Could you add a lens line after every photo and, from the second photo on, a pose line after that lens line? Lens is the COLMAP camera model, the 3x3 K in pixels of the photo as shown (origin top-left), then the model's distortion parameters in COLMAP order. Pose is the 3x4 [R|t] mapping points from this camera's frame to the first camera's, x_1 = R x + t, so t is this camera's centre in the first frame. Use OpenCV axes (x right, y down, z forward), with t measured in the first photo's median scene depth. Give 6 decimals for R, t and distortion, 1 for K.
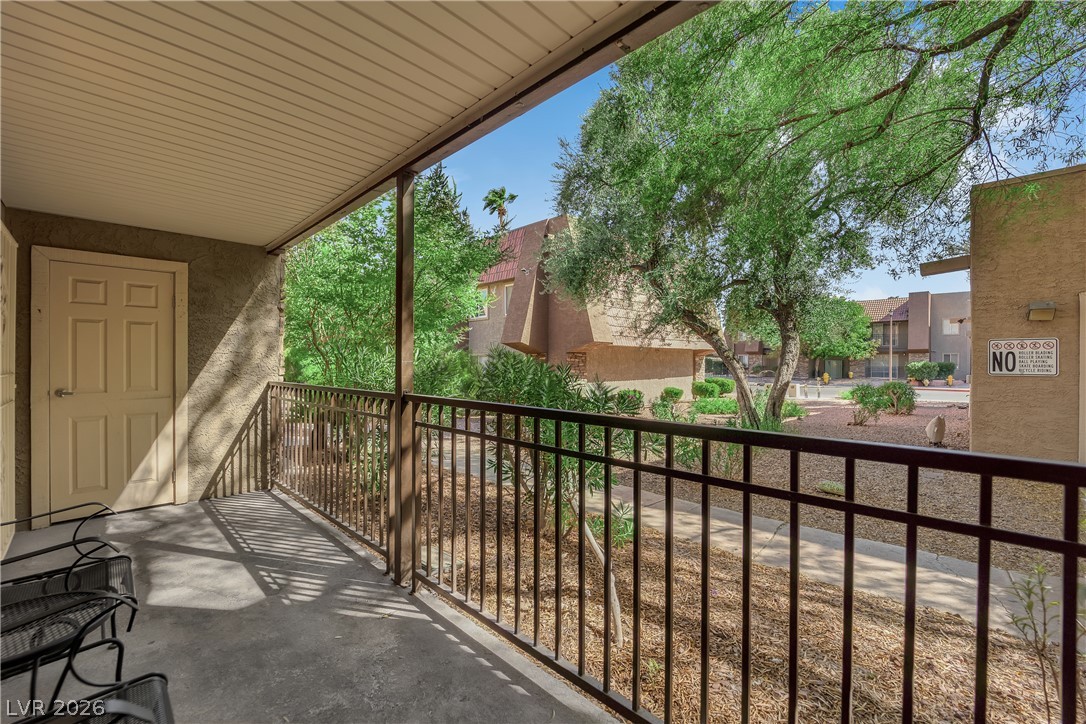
lens RADIAL K [[436.9, 0, 537.6], [0, 436.9, 363.1], [0, 0, 1]] dist [-0.013126, -0.001057]
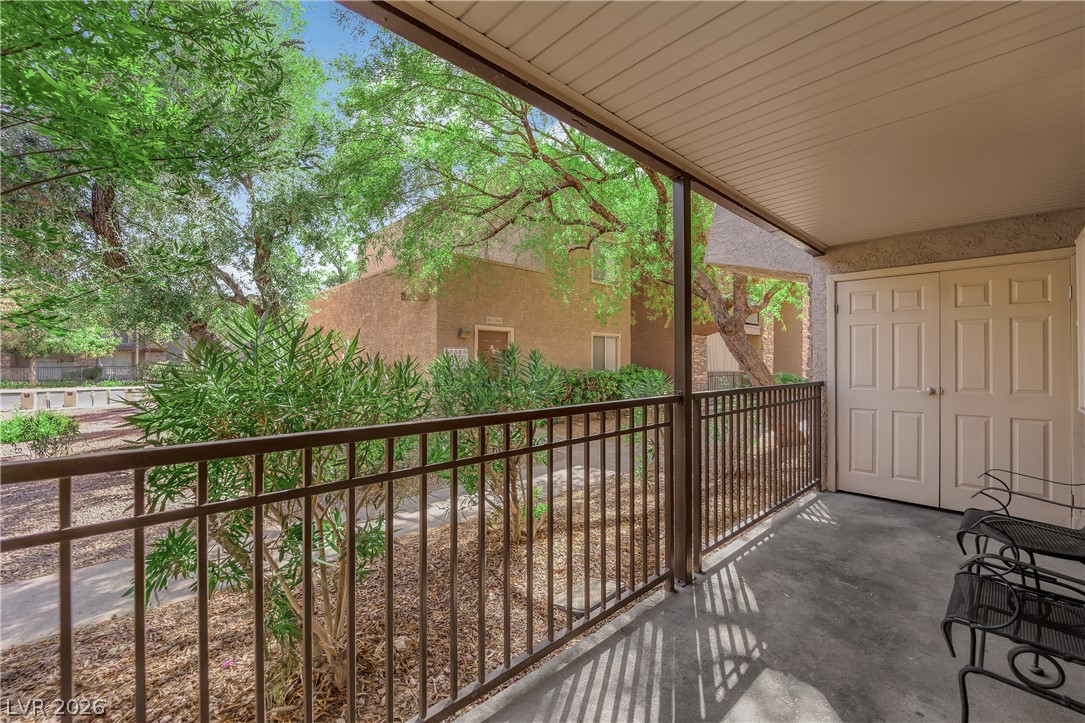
lens RADIAL K [[441.8, 0, 542.5], [0, 441.8, 361.5], [0, 0, 1]] dist [-0.001197, -0.000144]
pose [[0.042336, -0.006140, 0.999085, -1.019180], [-0.002701, 0.999977, 0.006260, -0.011001], [-0.999100, -0.002963, 0.042318, 0.972367]]
